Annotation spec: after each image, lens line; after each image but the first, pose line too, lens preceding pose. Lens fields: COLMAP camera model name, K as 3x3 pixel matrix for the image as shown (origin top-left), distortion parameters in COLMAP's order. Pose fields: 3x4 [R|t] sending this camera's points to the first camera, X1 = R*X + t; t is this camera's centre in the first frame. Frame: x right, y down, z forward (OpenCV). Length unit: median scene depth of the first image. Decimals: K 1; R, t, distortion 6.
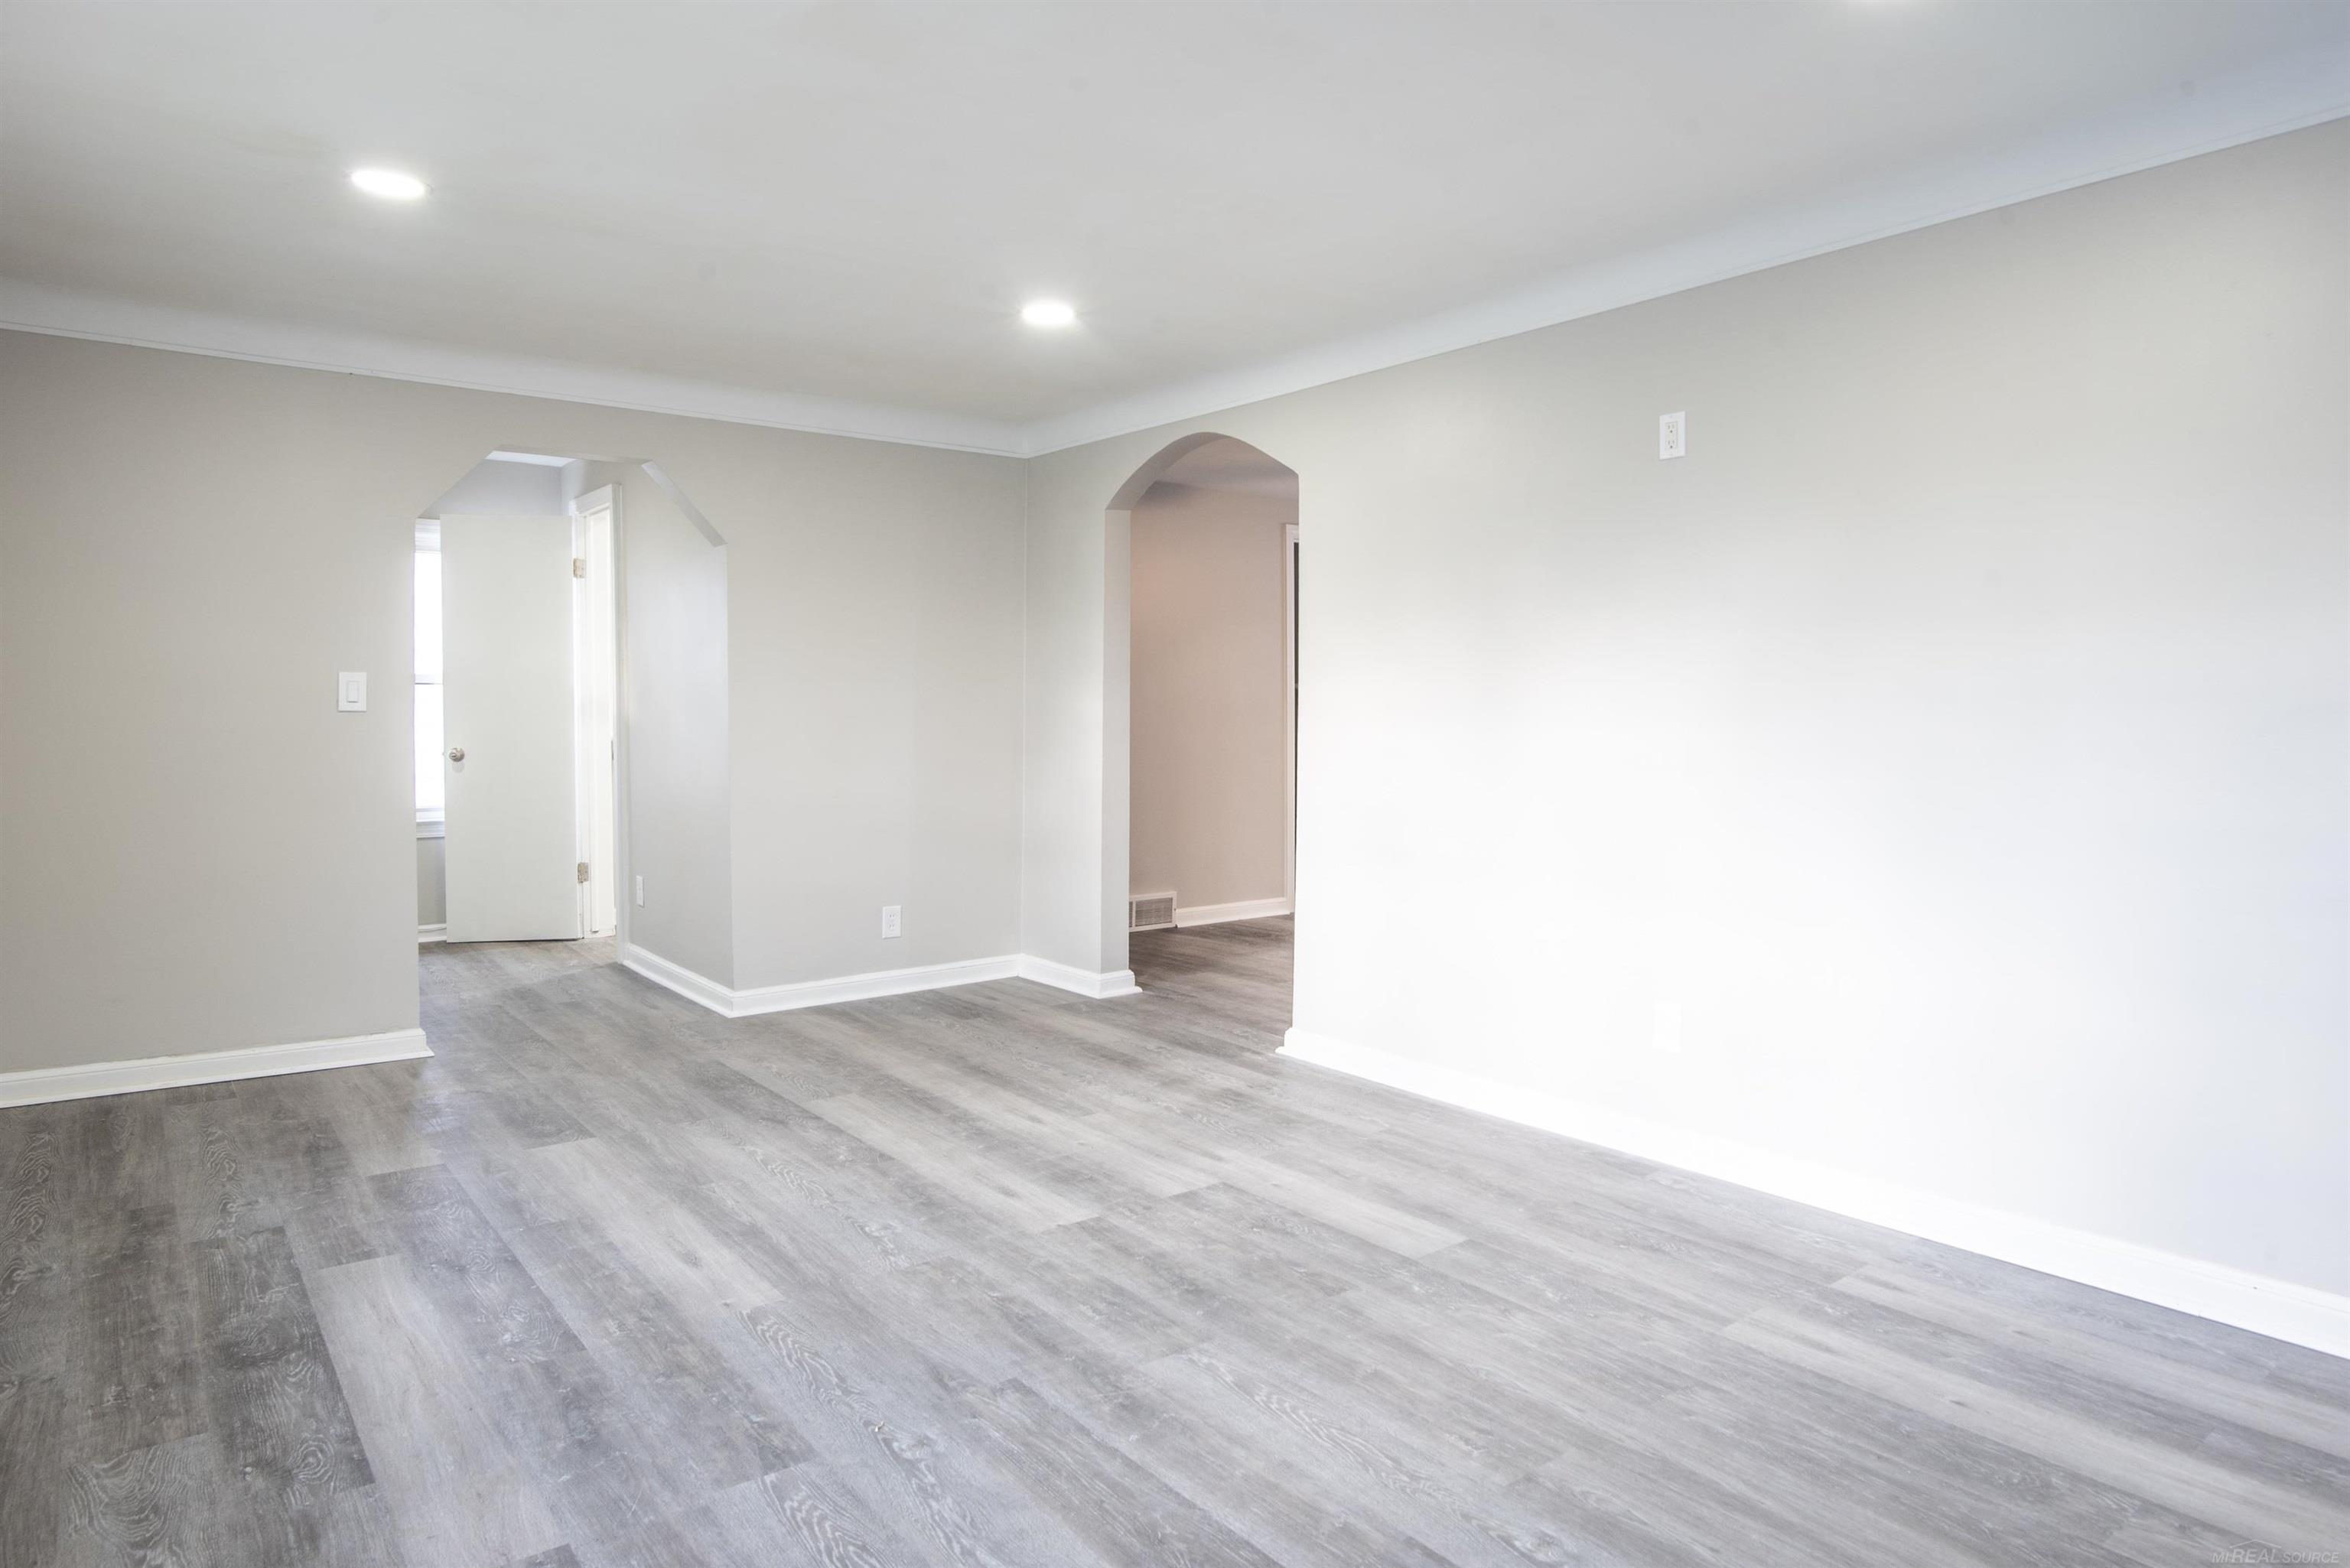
lens RADIAL K [[1374.7, 0, 1177.8], [0, 1374.7, 798.9], [0, 0, 1]] dist [-0.003389, 0.001718]
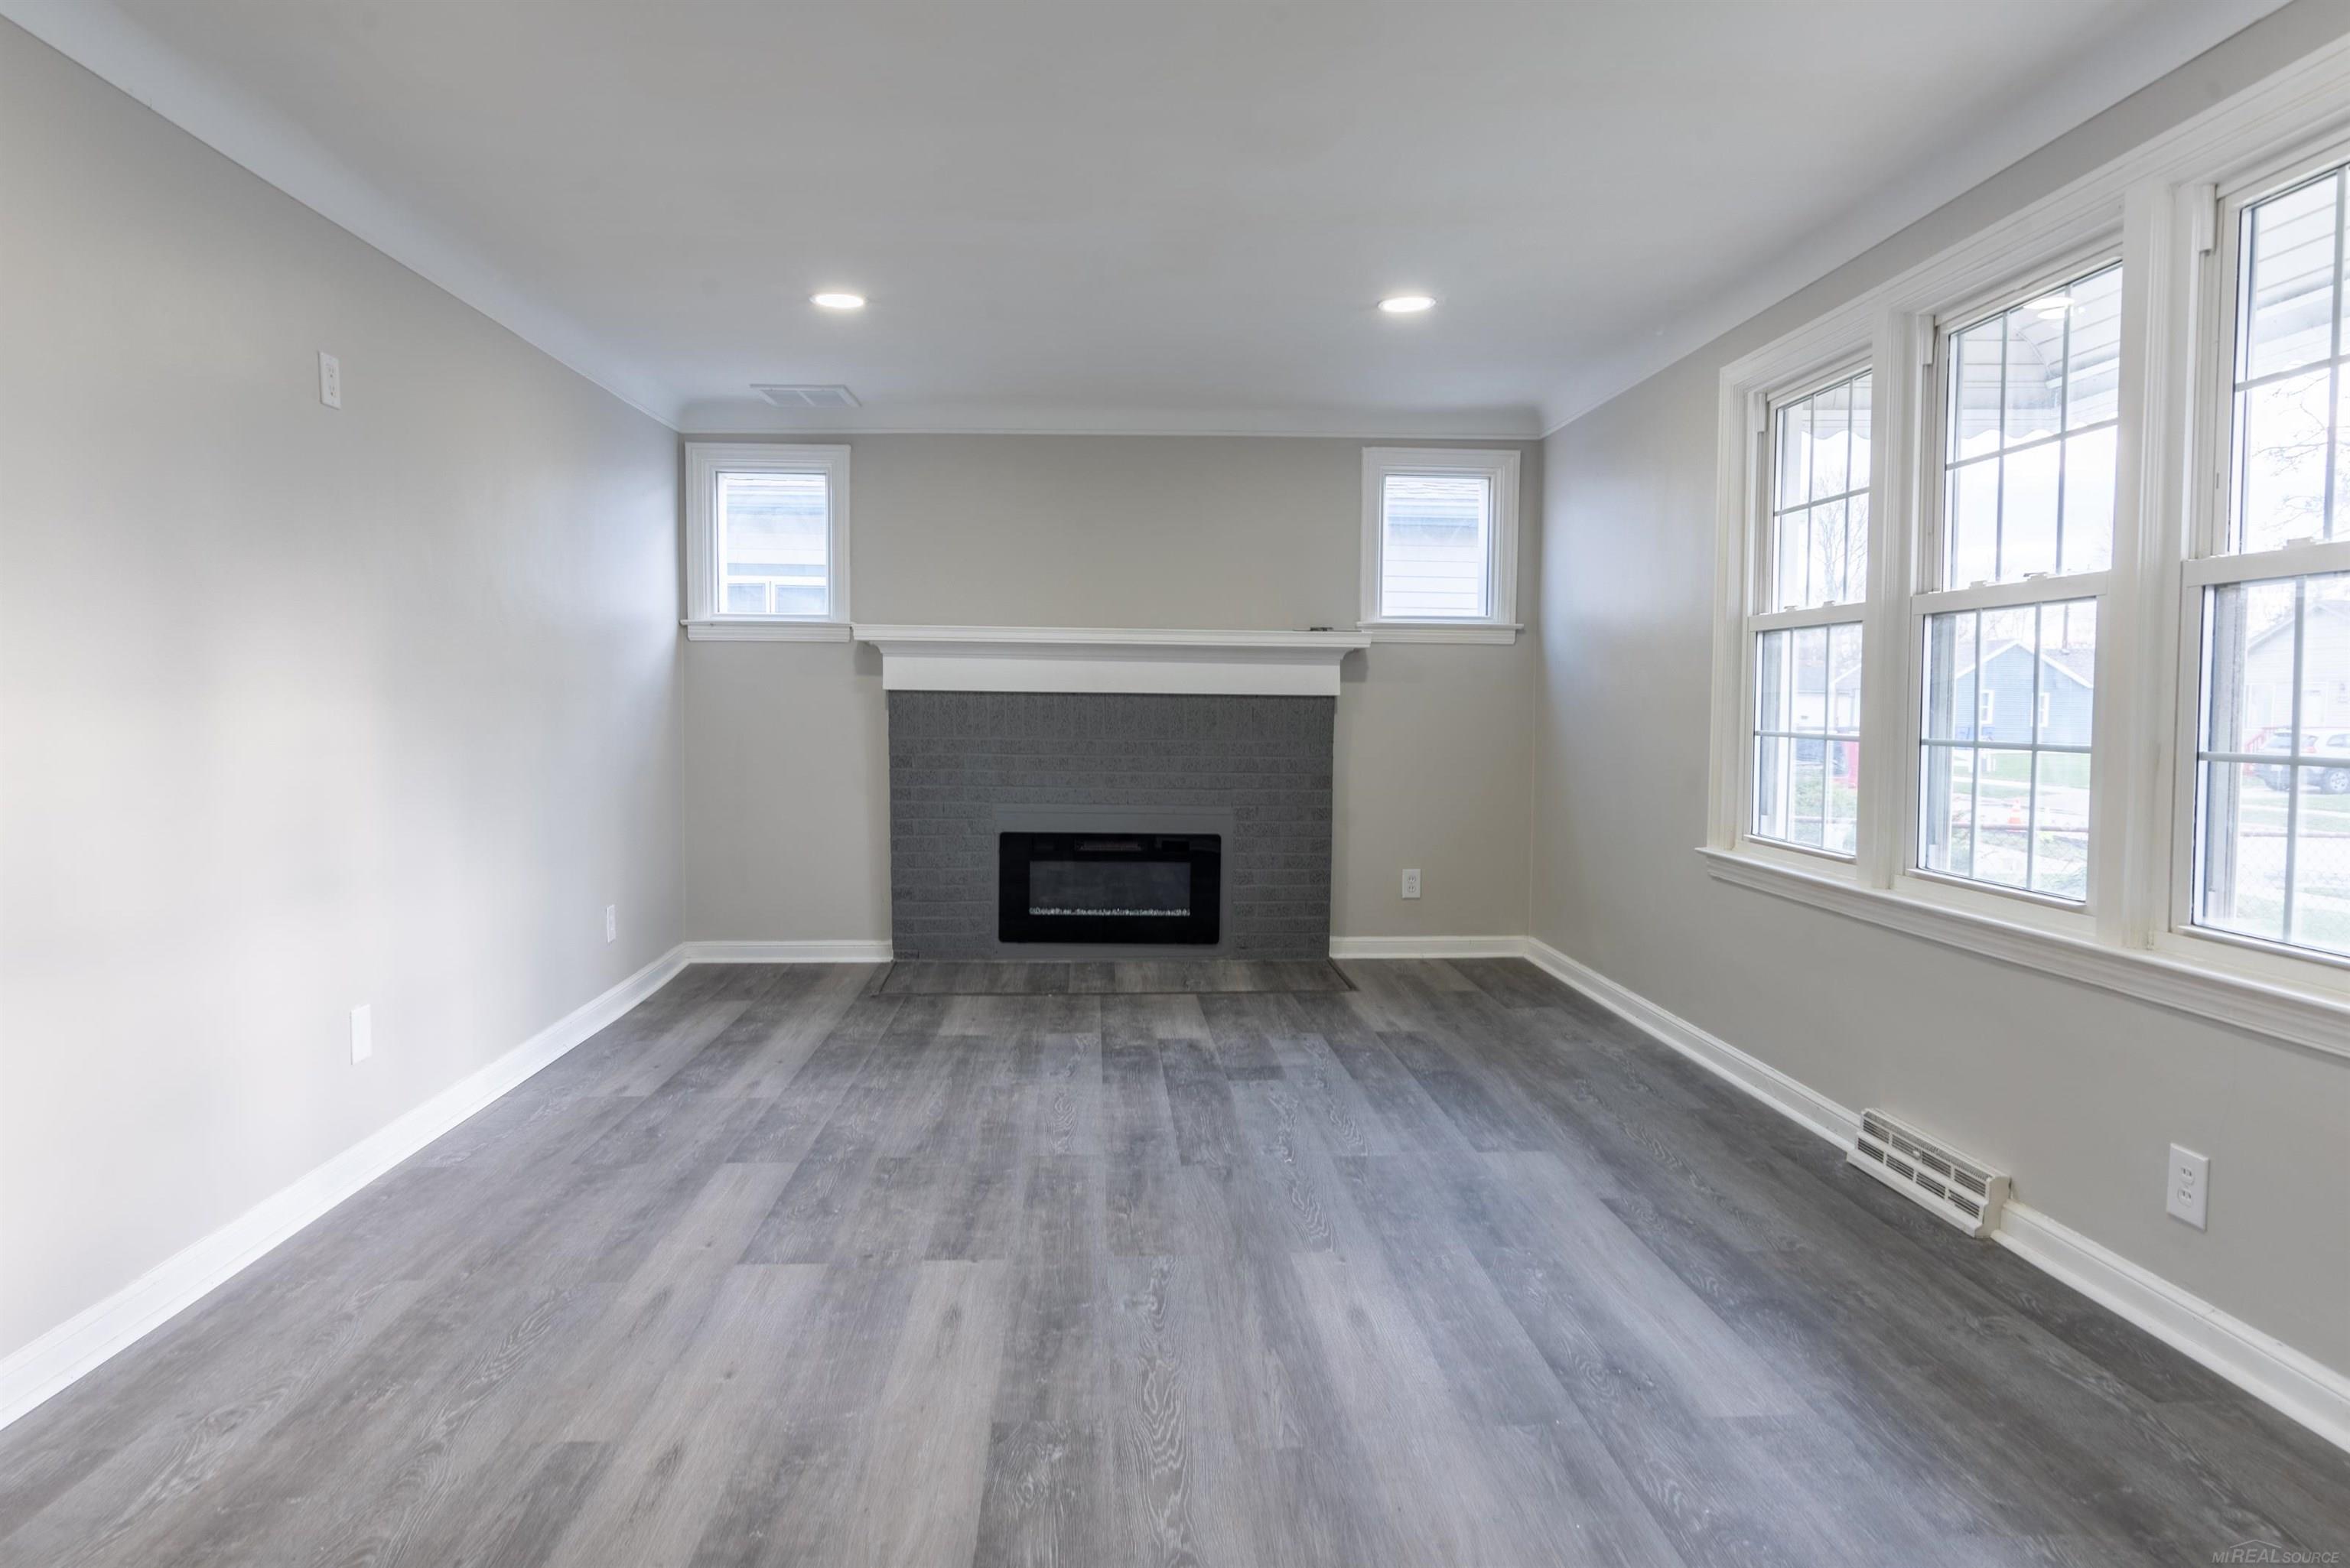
lens RADIAL K [[1374.7, 0, 1177.8], [0, 1374.7, 798.9], [0, 0, 1]] dist [-0.003389, 0.001718]
pose [[-0.819654, -0.042933, 0.571247, -0.742970], [0.032525, 0.992091, 0.121231, -0.100202], [-0.571934, 0.117948, -0.811776, 1.729538]]
